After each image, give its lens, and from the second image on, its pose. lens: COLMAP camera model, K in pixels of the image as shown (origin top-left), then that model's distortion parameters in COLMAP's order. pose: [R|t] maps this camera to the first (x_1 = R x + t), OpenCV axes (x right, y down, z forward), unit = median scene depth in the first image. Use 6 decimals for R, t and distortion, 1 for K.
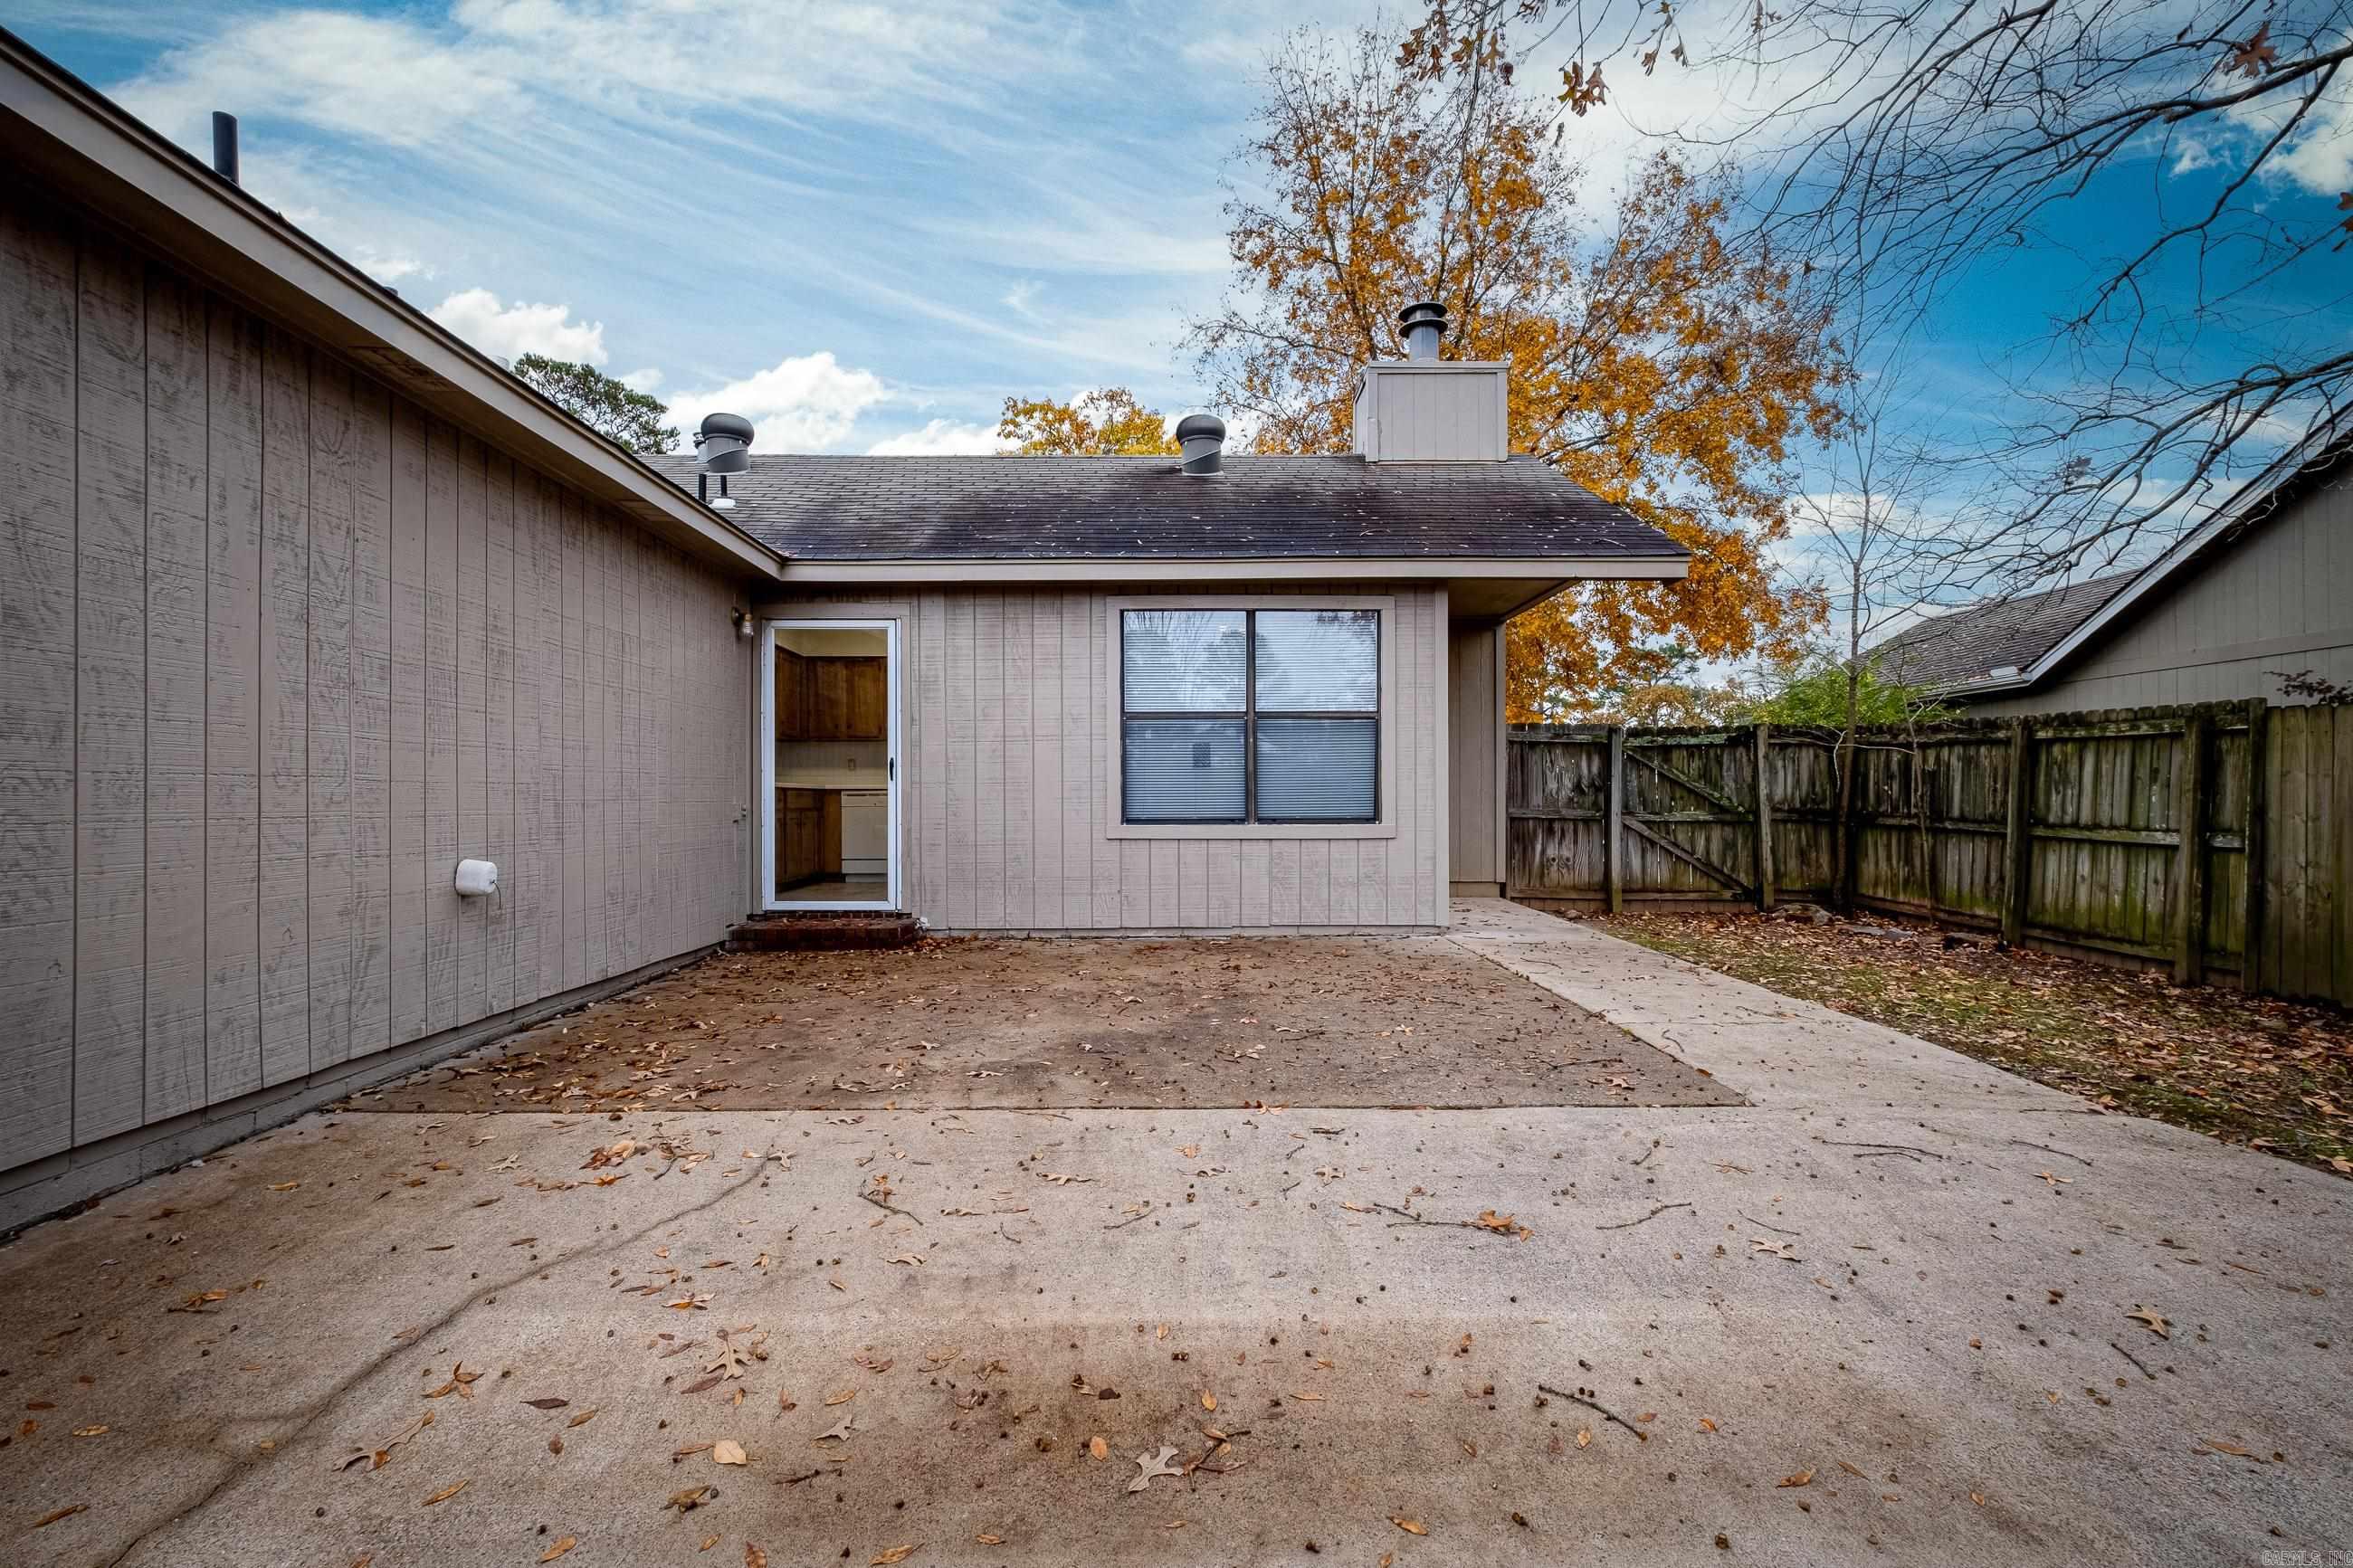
lens RADIAL K [[1103.0, 0, 1197.6], [0, 1103.0, 789.3], [0, 0, 1]] dist [-0.000324, -0.001482]
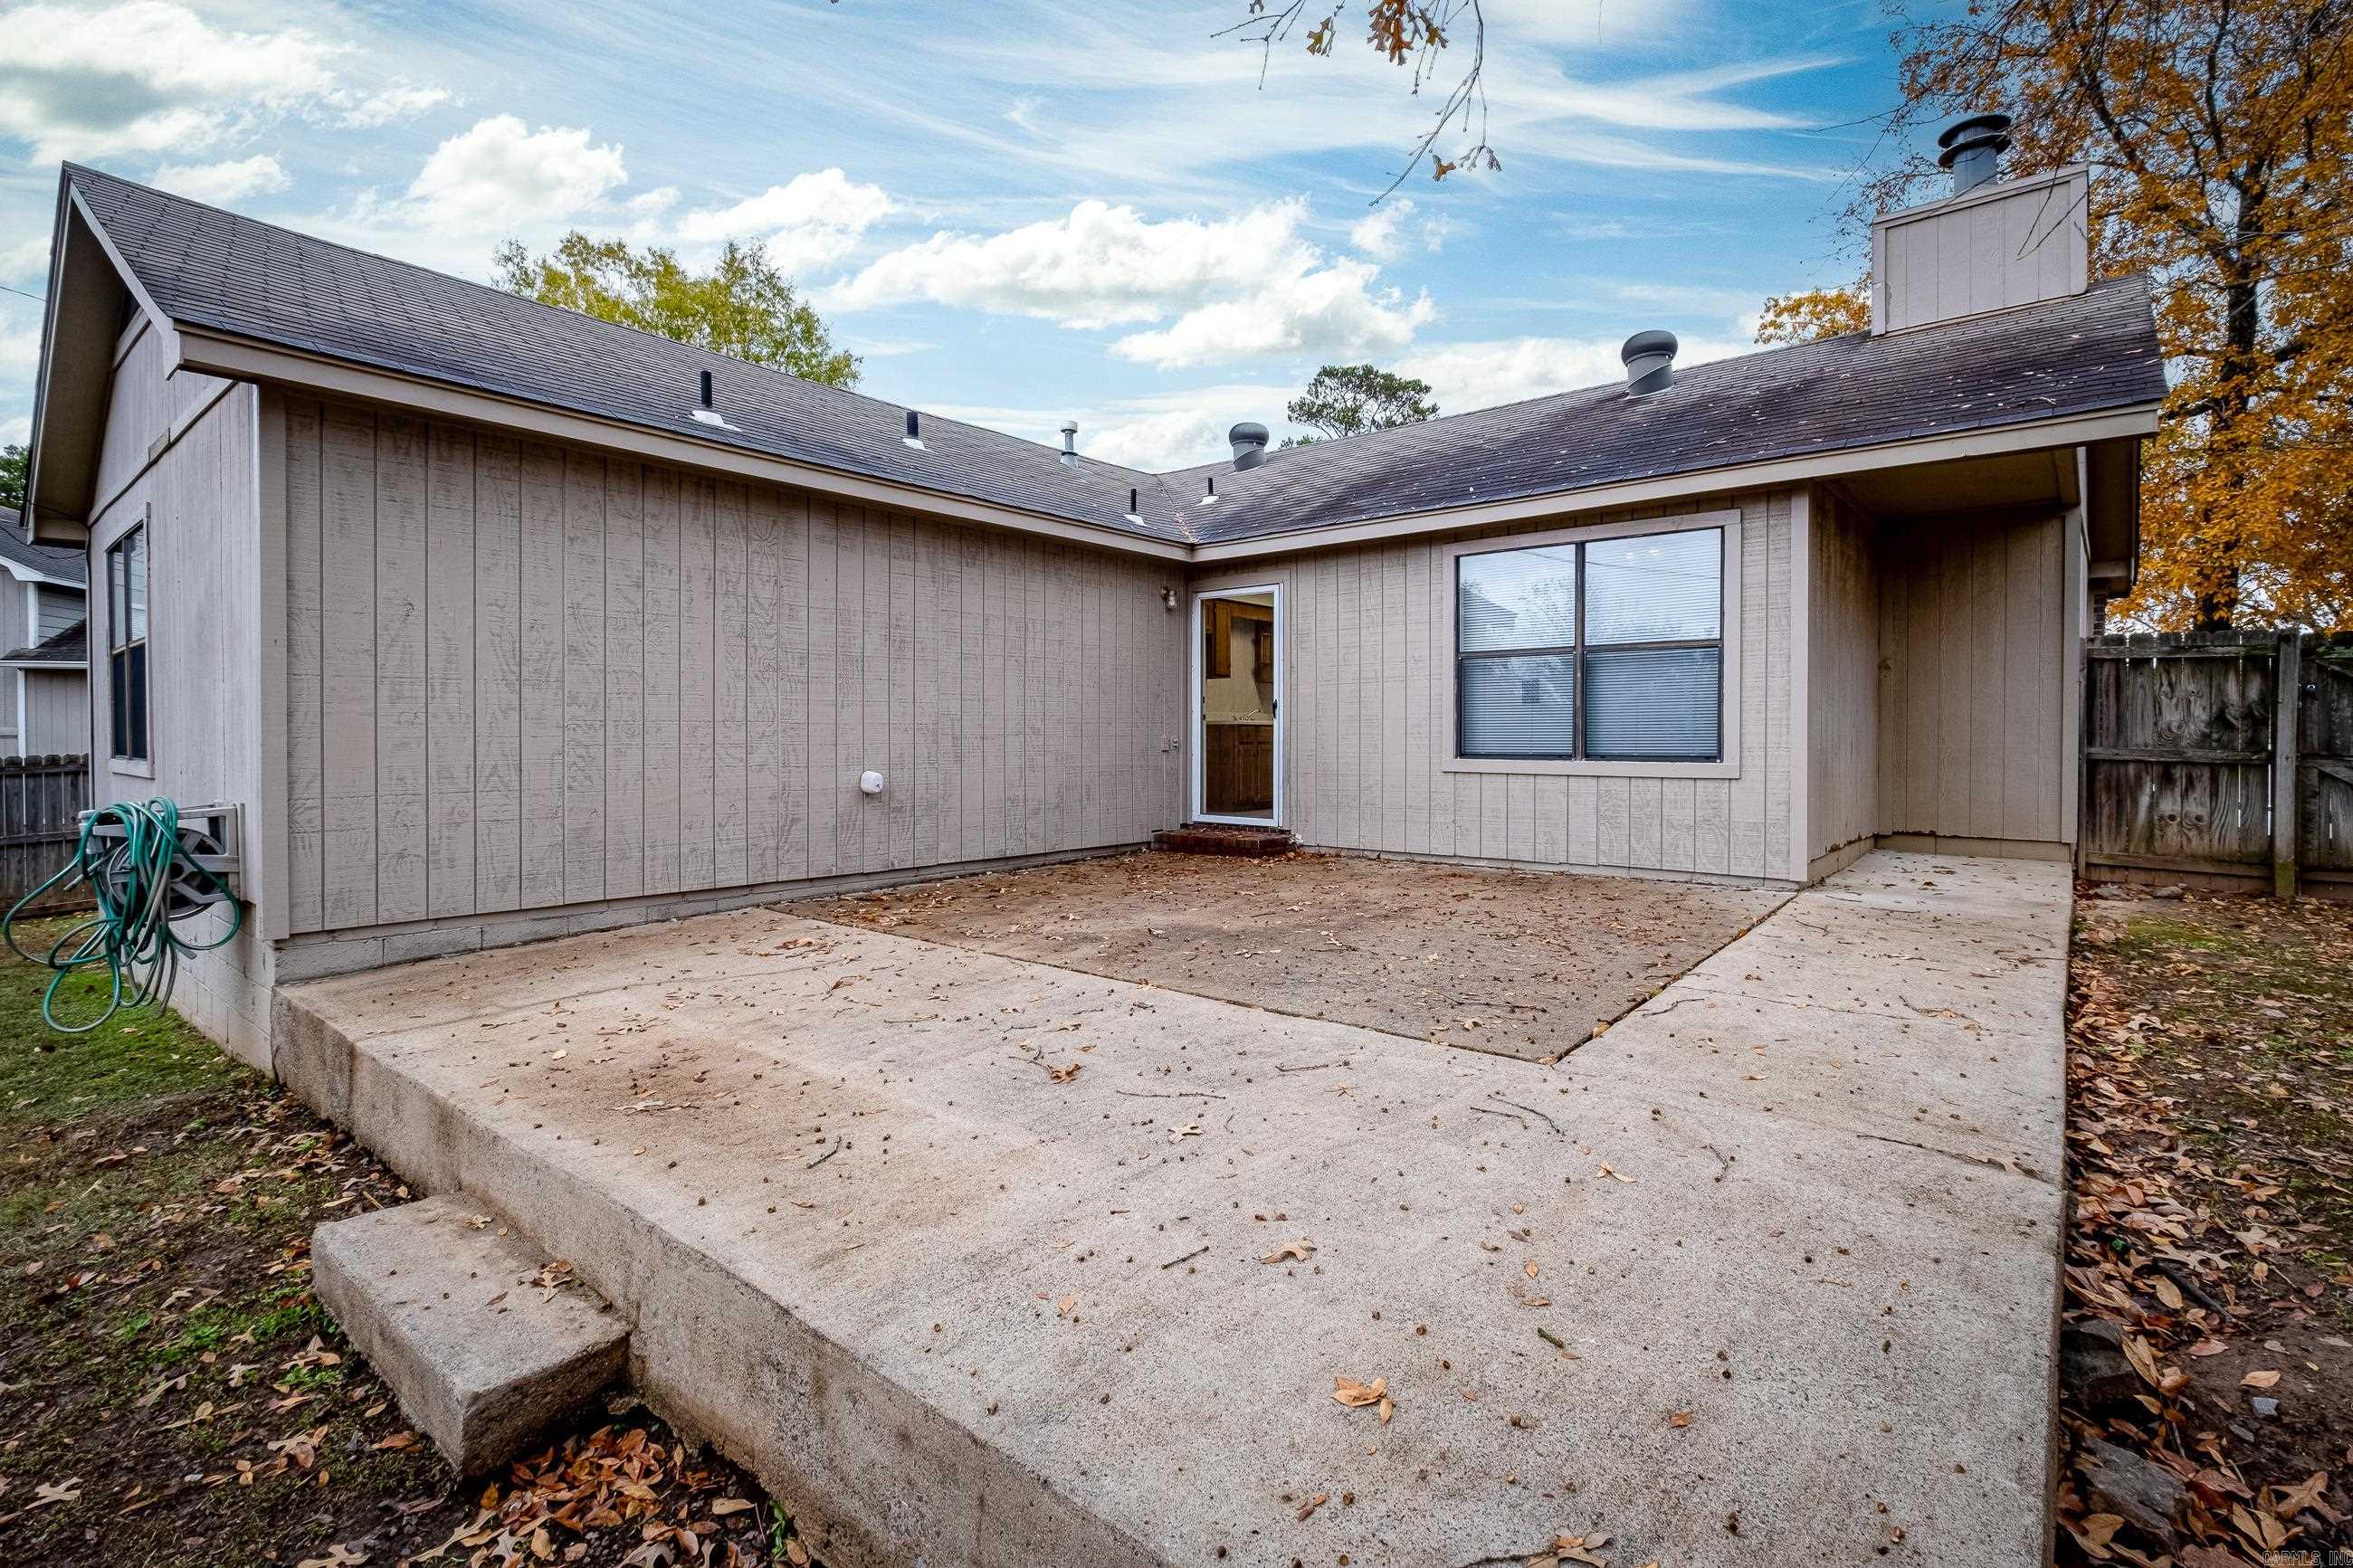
lens RADIAL K [[1103.0, 0, 1243.0], [0, 1103.0, 716.6], [0, 0, 1]] dist [-0.000324, -0.001482]
pose [[0.768290, -0.008659, -0.640044, 0.452435], [0.004383, 0.999956, -0.008267, -0.000355], [0.640087, 0.003546, 0.768294, 0.058368]]
